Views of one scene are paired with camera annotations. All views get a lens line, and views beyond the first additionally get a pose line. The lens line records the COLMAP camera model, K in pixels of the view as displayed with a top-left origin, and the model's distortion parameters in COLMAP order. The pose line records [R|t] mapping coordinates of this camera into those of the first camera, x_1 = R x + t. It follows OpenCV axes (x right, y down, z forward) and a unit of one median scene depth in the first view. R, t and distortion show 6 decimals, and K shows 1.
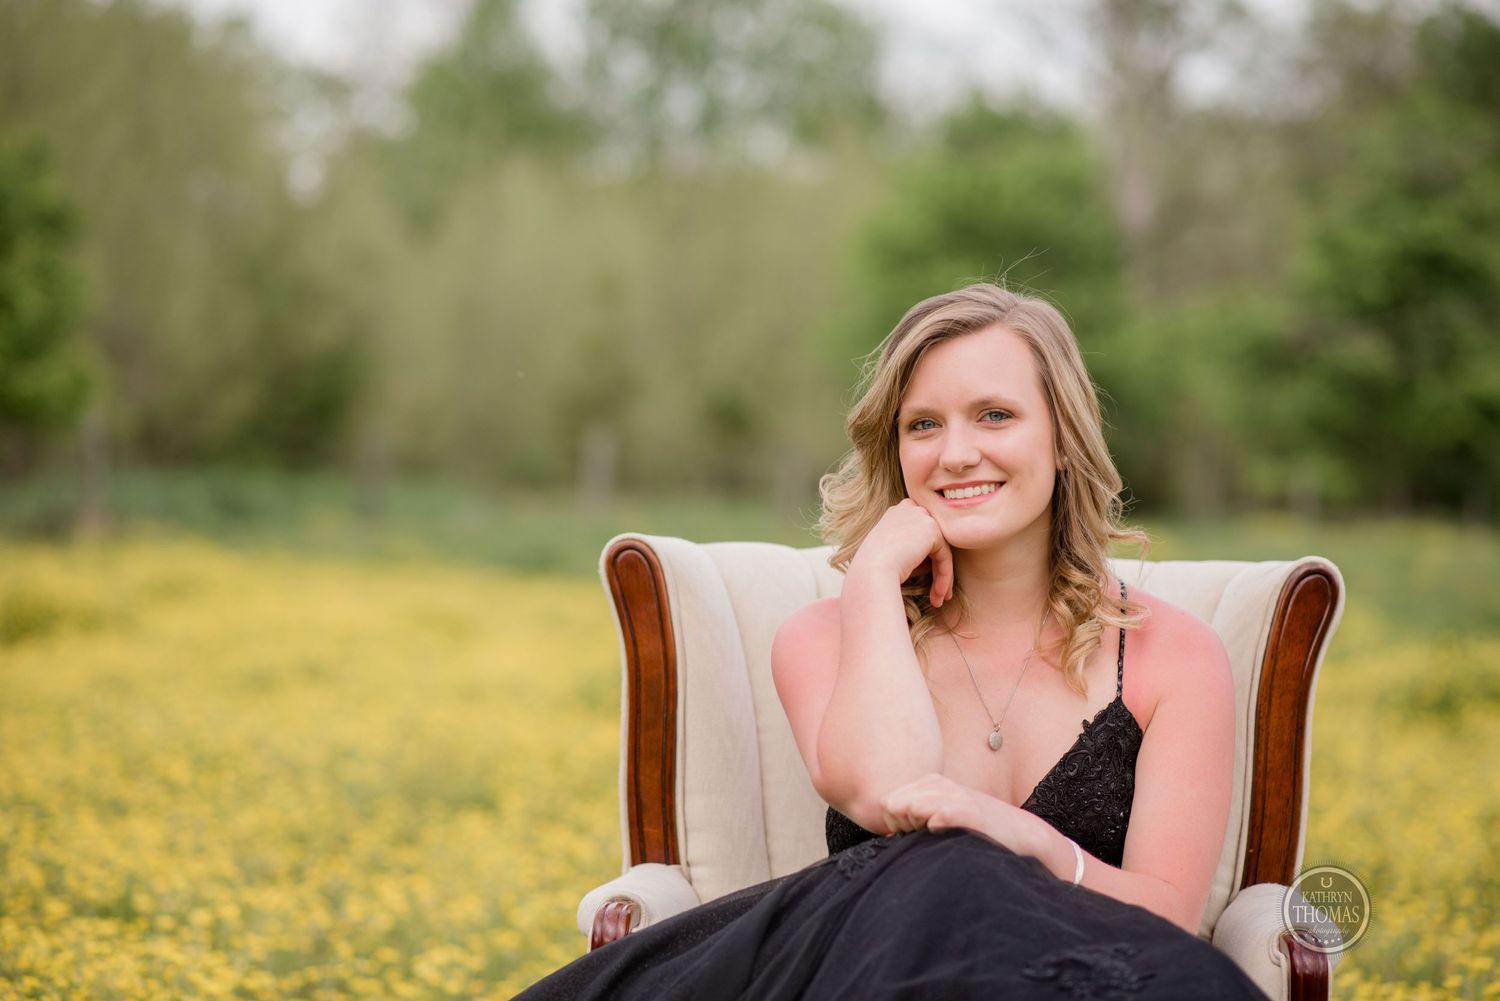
lens RADIAL K [[3553.0, 0, 750.0], [0, 3553.0, 500.5], [0, 0, 1]] dist [0.045989, 0.437813]
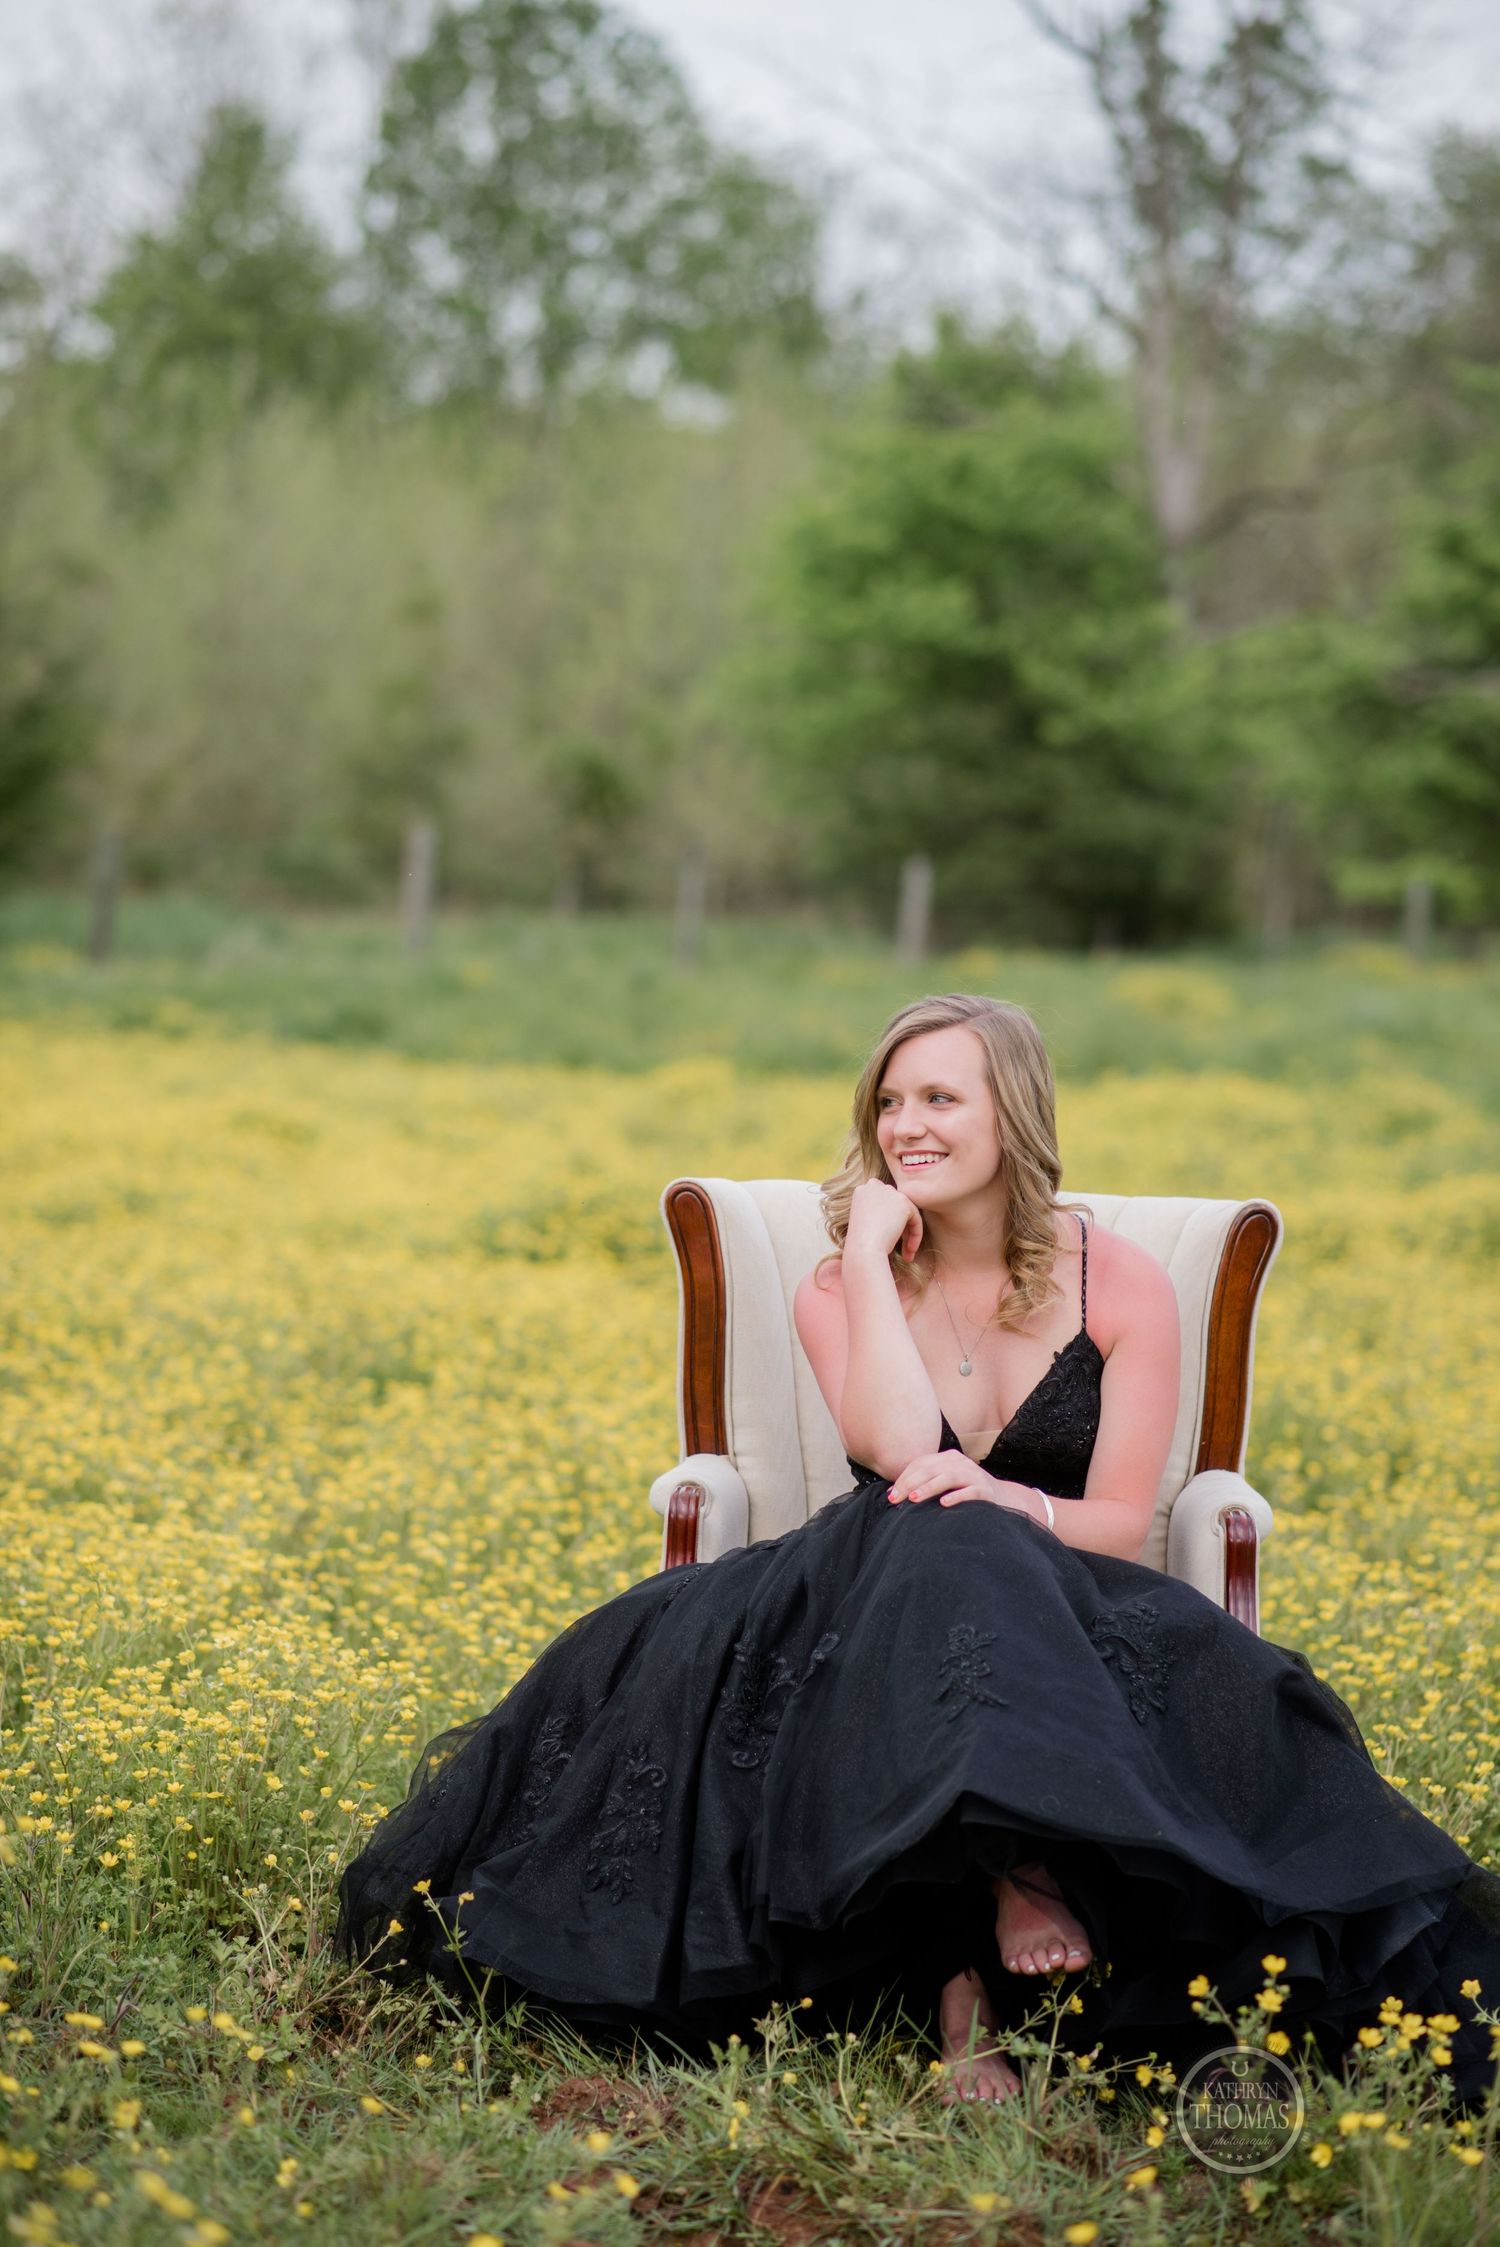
lens RADIAL K [[5322.4, 0, 750.0], [0, 5322.4, 1123.5], [0, 0, 1]] dist [0.045989, 0.437813]
pose [[0.999639, 0.000907, 0.026849, -0.039527], [-0.002101, 0.999009, 0.044469, -0.057774], [-0.026783, -0.044510, 0.998650, -0.510697]]
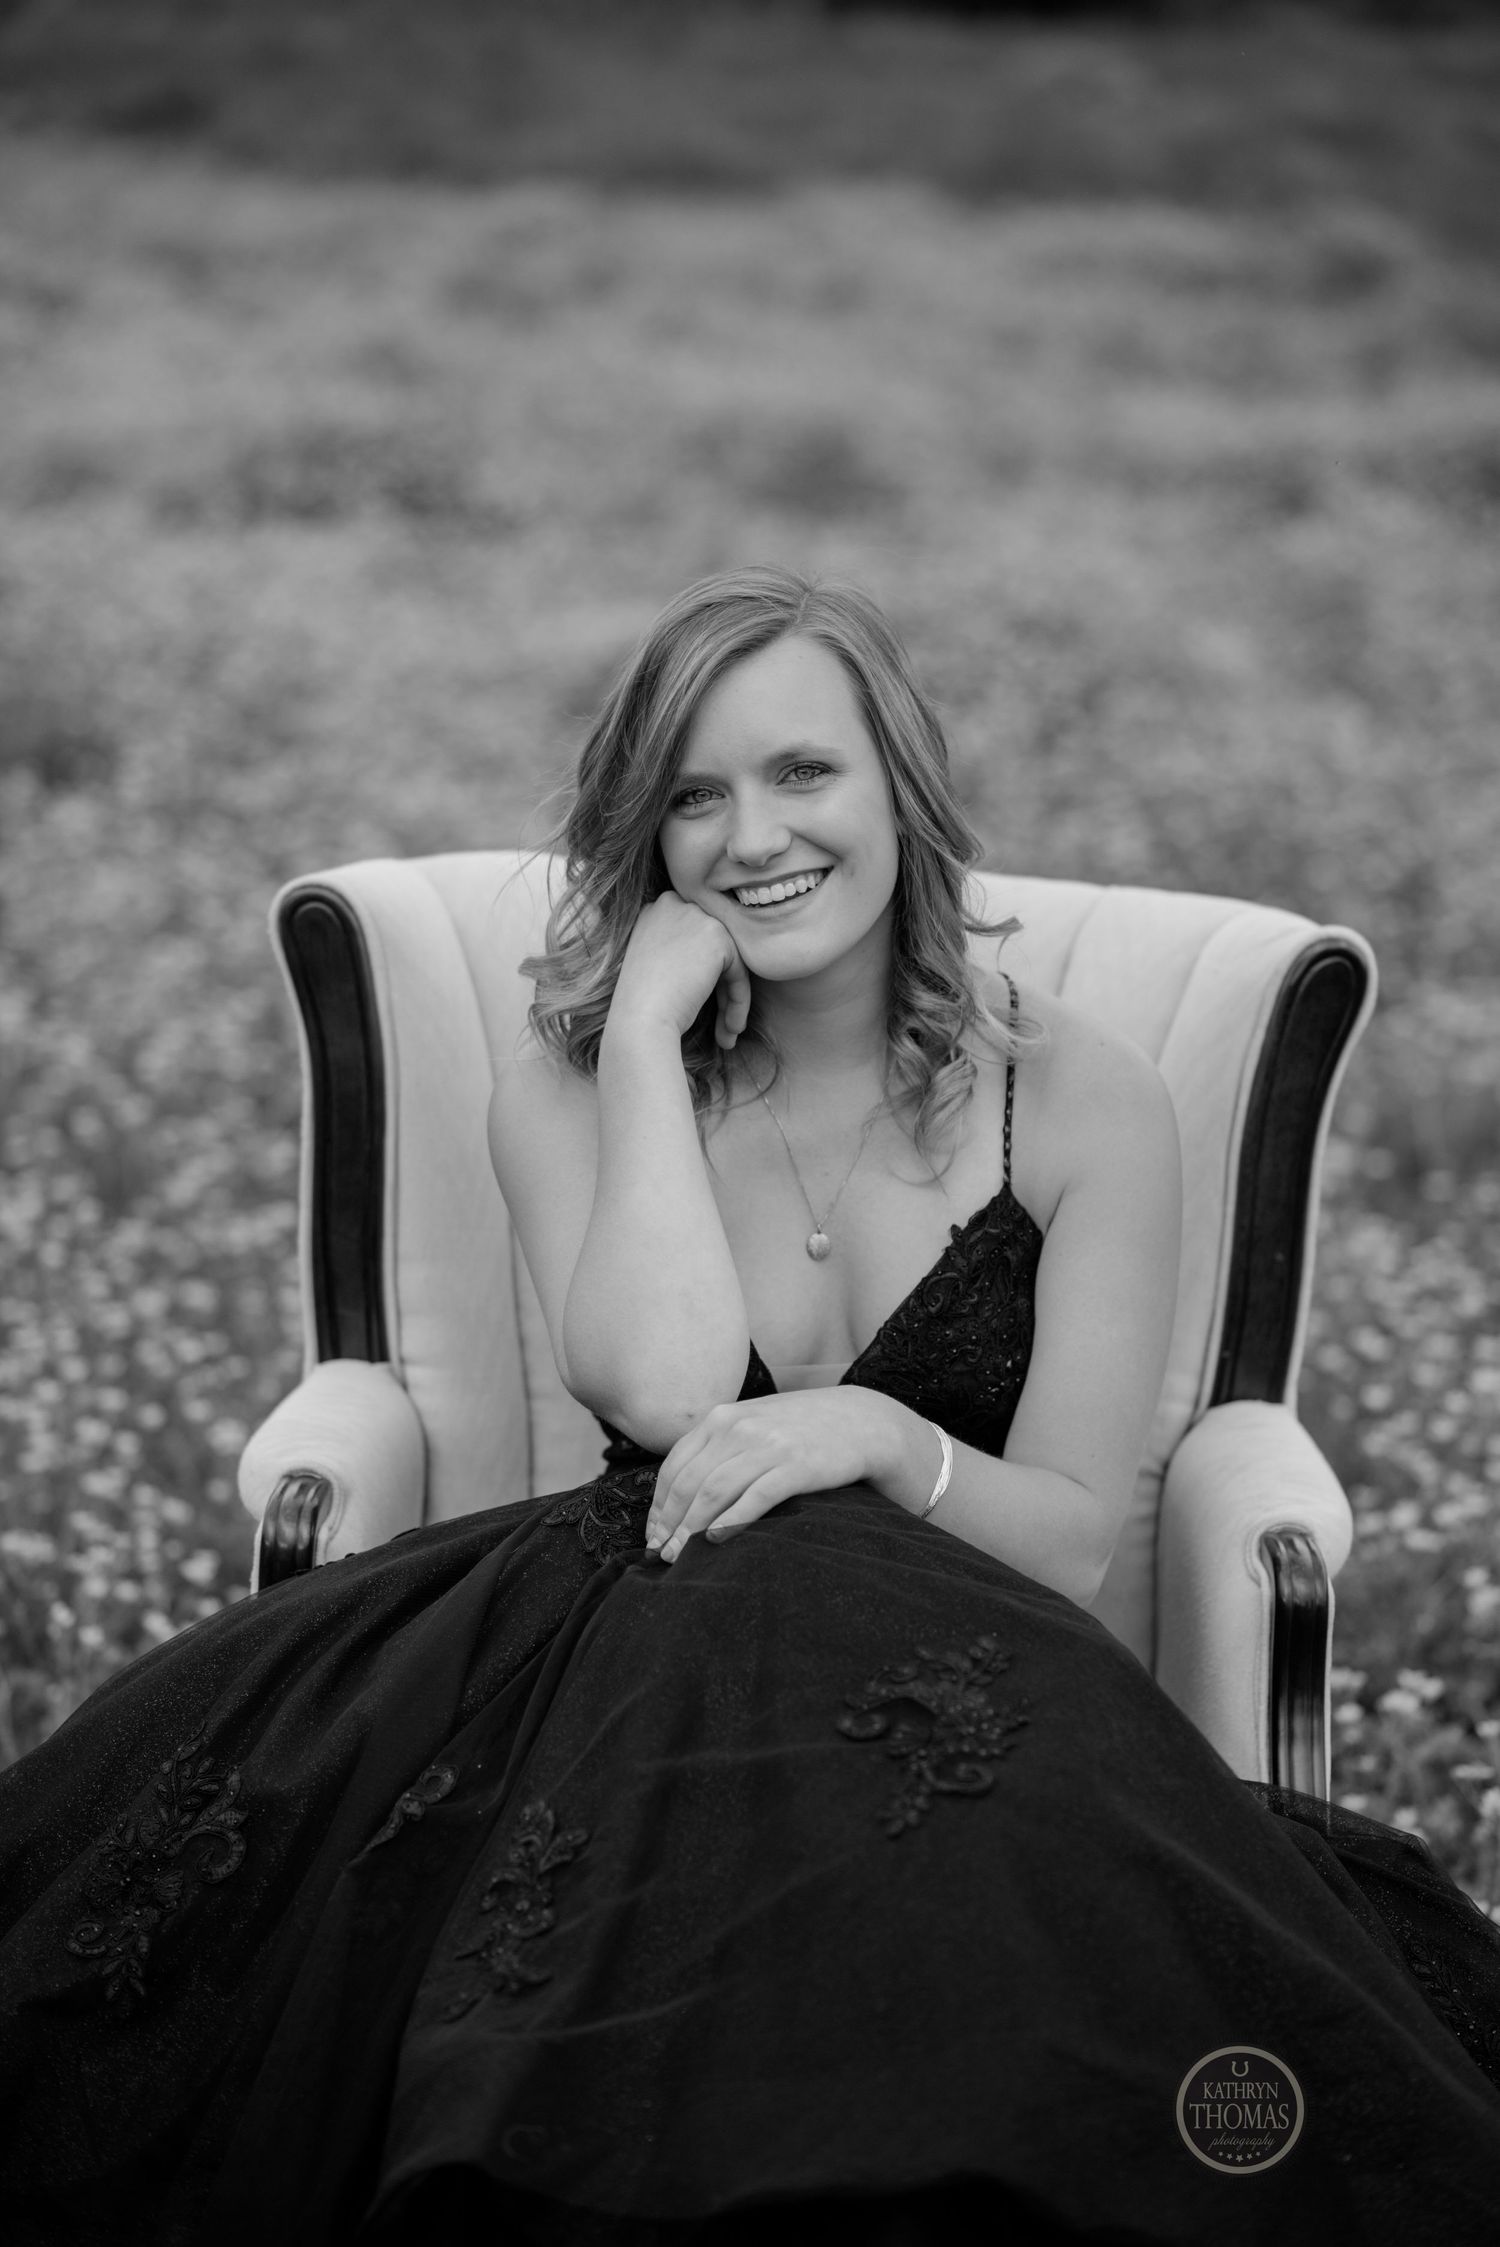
lens RADIAL K [[5322.4, 0, 750.0], [0, 5322.4, 1123.5], [0, 0, 1]] dist [0.045989, 0.437813]
pose [[0.998828, 0.002614, 0.048324, -0.000203], [-0.013262, 0.975099, 0.221374, -0.110008], [-0.046542, -0.221755, 0.973991, 0.010213]]
